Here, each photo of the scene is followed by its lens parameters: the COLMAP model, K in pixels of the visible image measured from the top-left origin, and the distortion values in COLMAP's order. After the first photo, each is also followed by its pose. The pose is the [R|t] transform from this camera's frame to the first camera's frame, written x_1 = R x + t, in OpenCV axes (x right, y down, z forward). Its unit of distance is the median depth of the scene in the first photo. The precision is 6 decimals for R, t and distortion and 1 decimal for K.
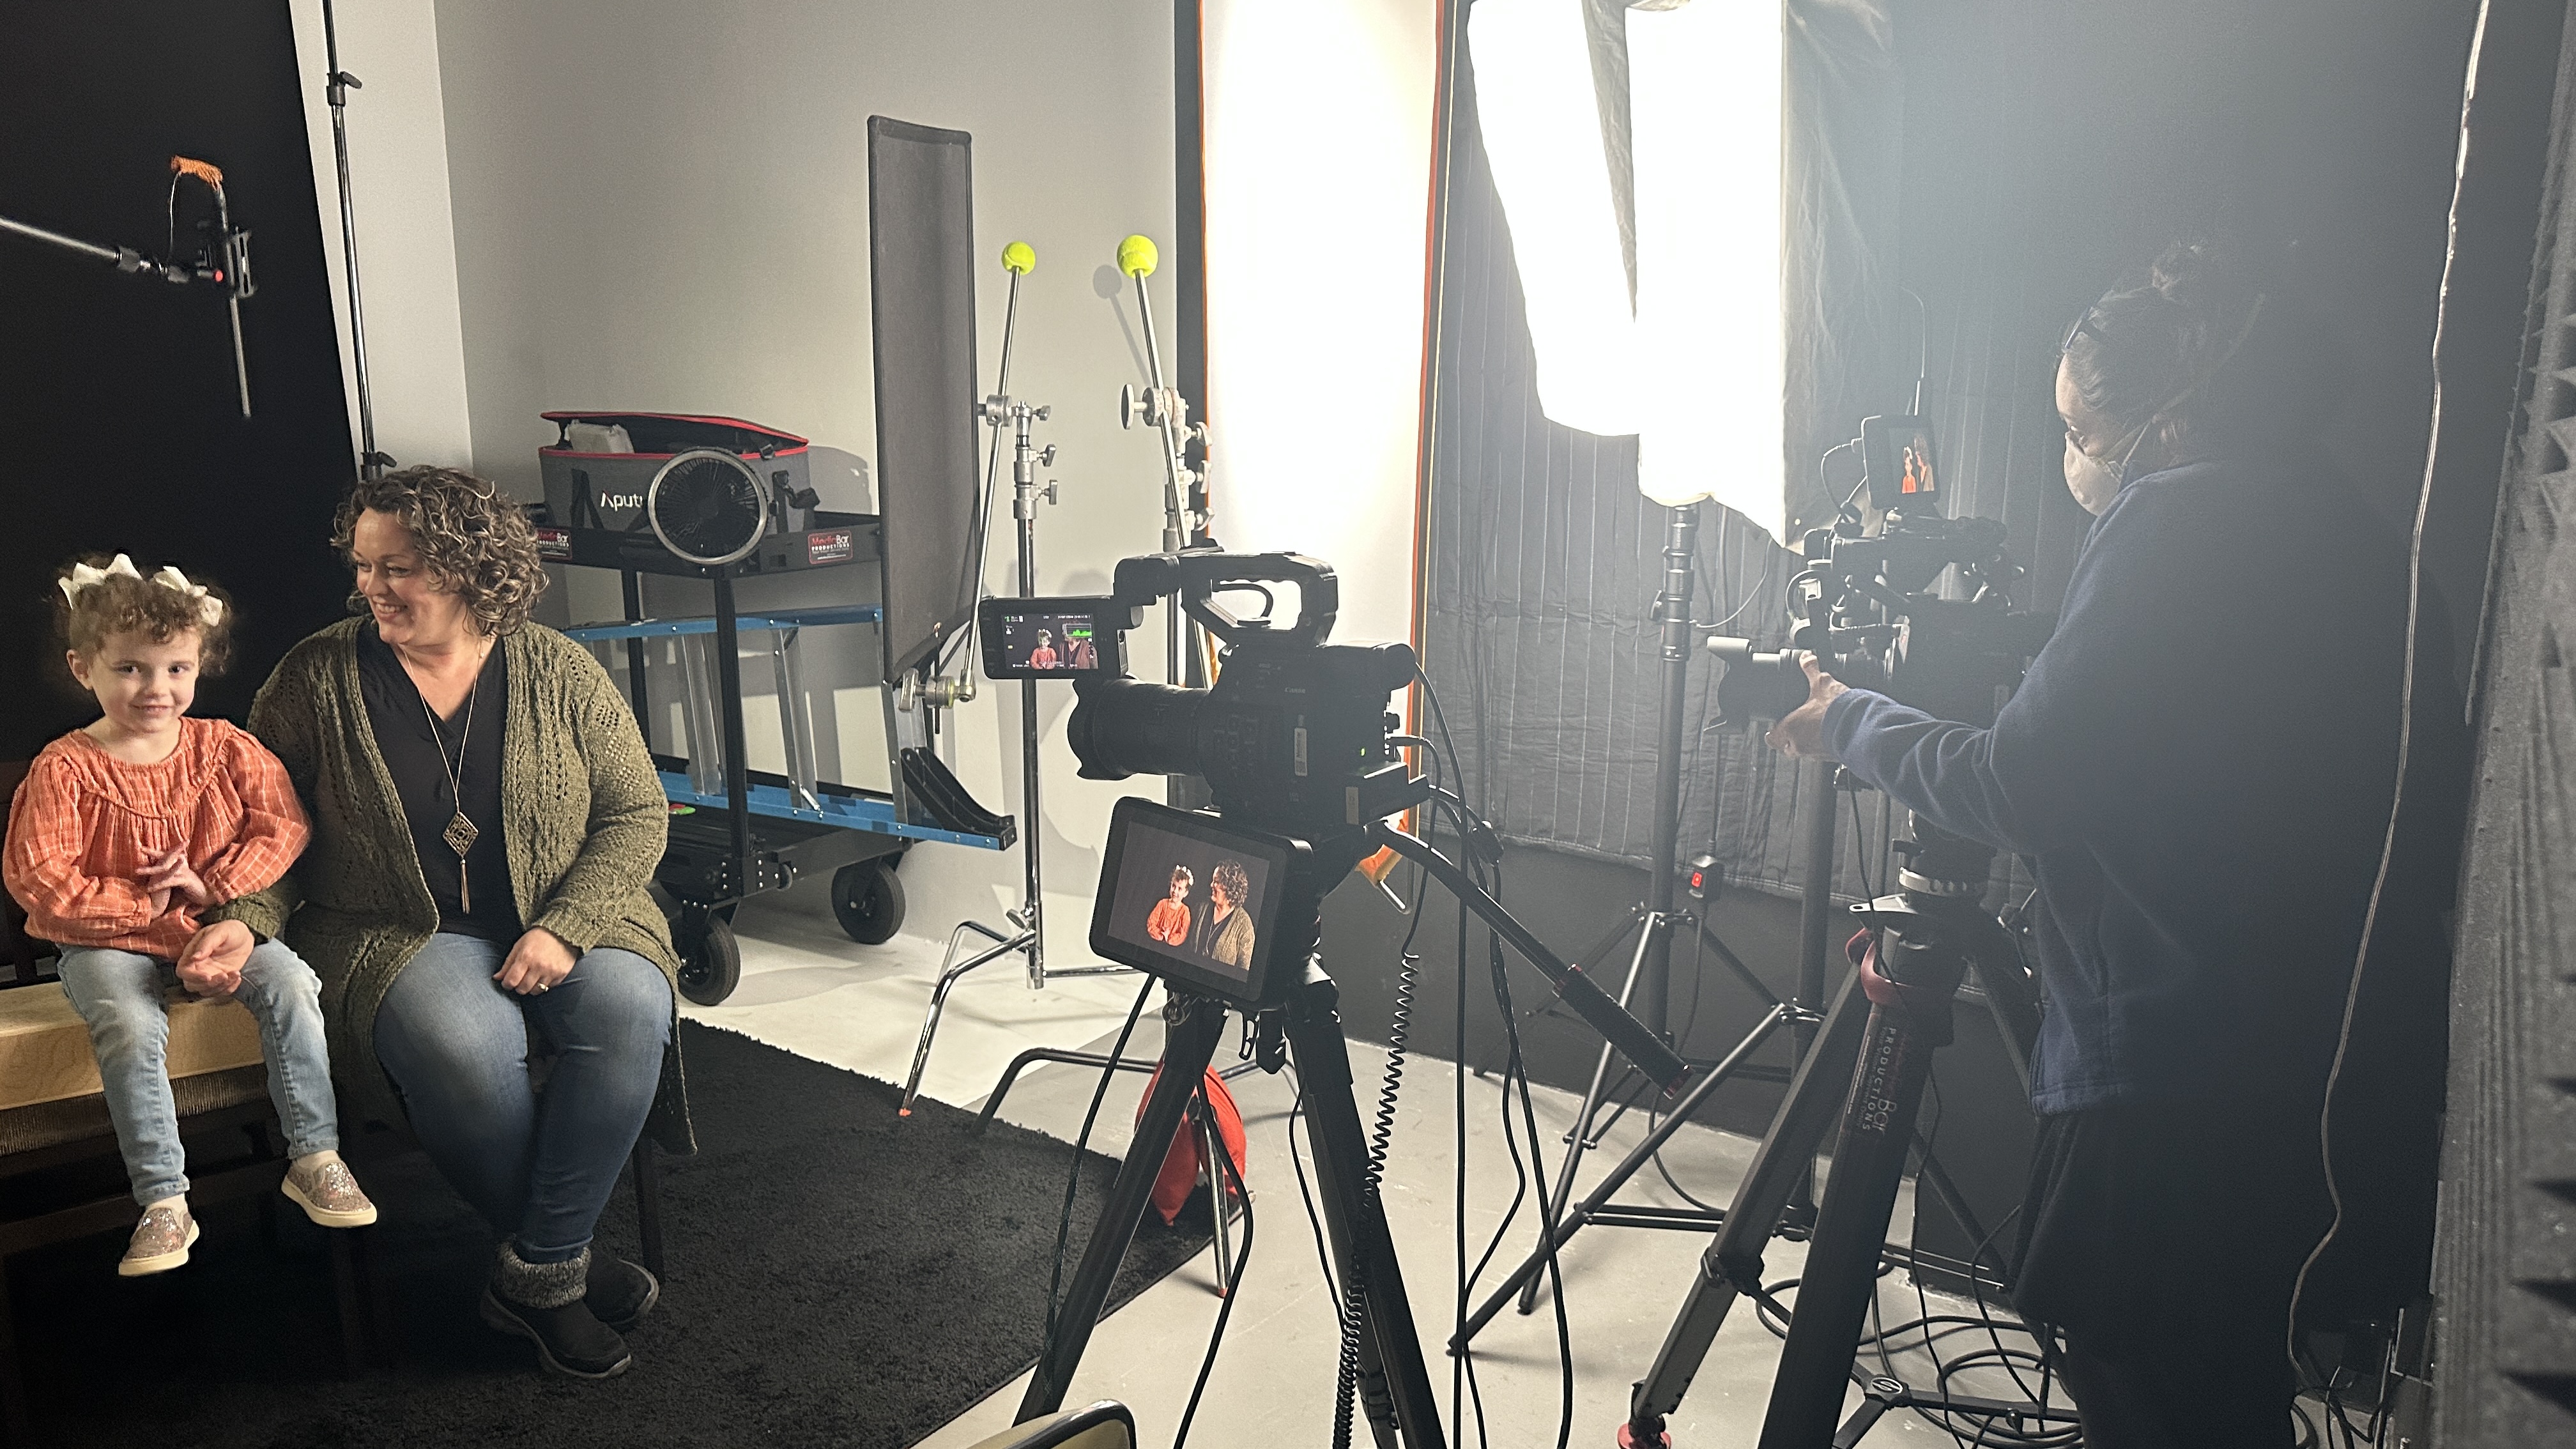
lens RADIAL K [[1753.9, 0, 1420.9], [0, 1753.9, 723.8], [0, 0, 1]] dist [-0.003178, -0.148548]
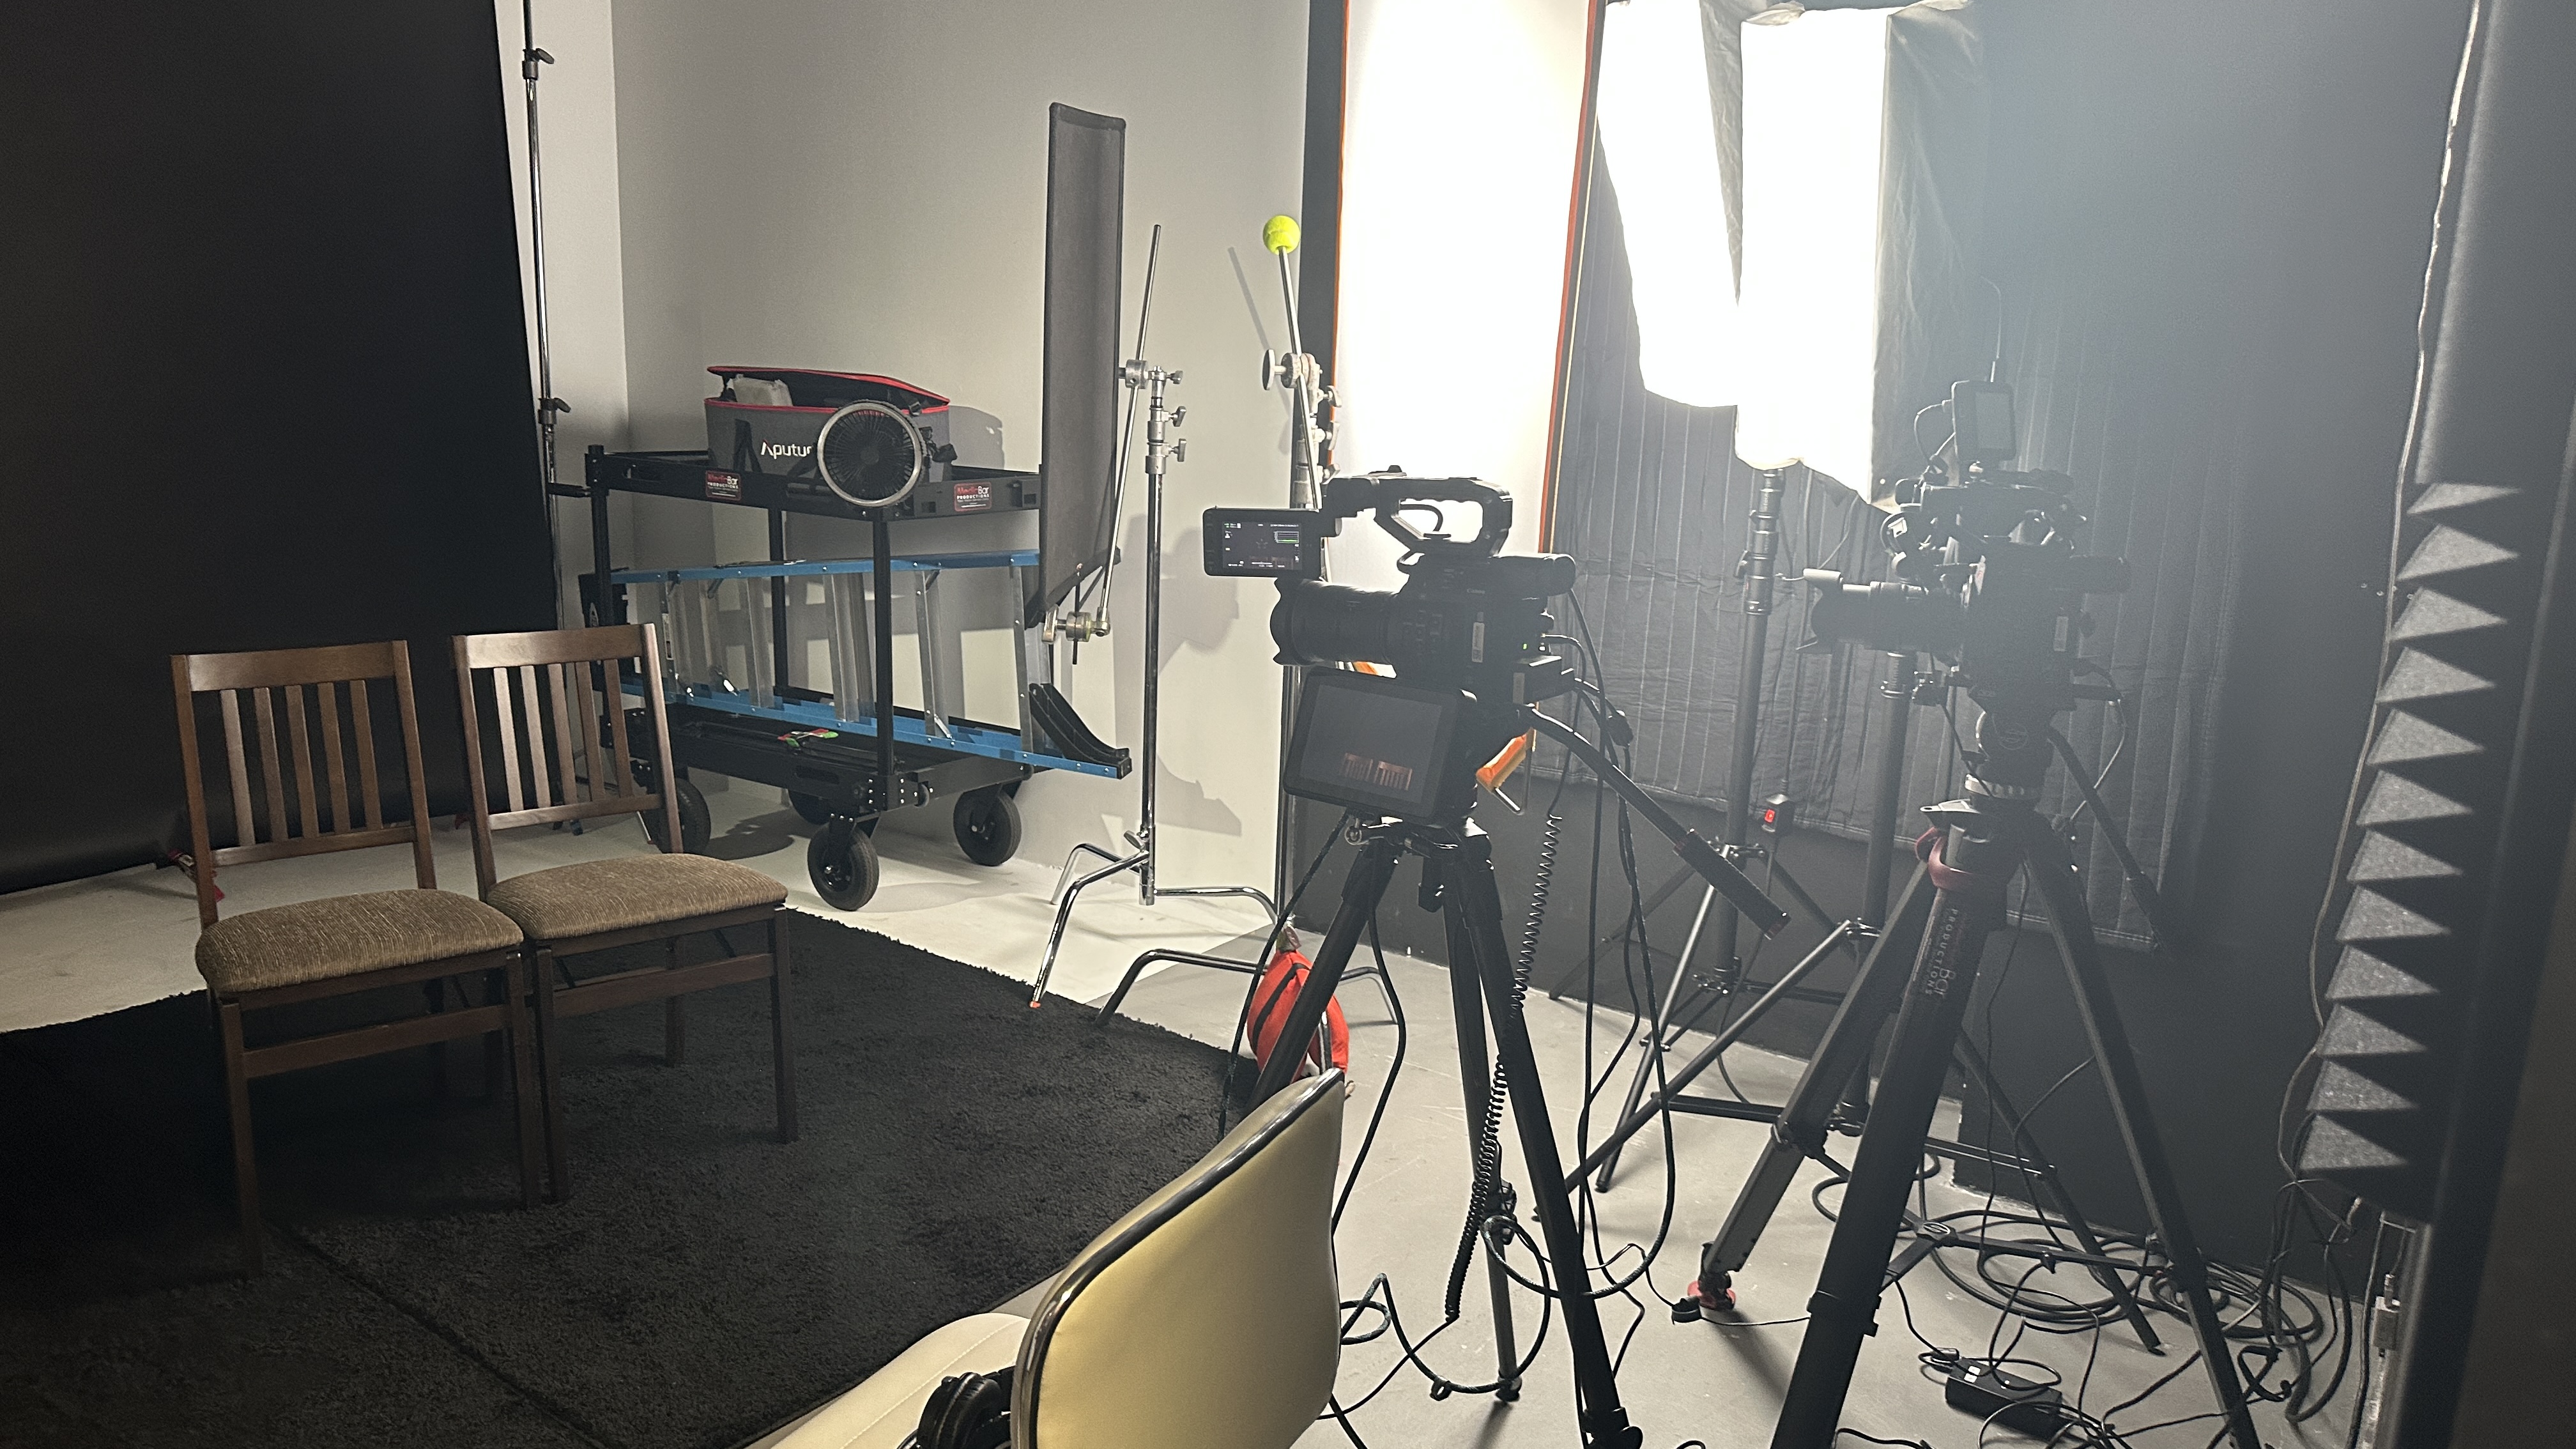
lens RADIAL K [[1854.0, 0, 1290.9], [0, 1854.0, 780.6], [0, 0, 1]] dist [0.006657, -0.280653]
pose [[0.996956, 0.037232, -0.068508, -0.057891], [-0.036020, 0.999173, 0.018840, 0.052144], [0.069153, -0.016315, 0.997473, -0.160894]]
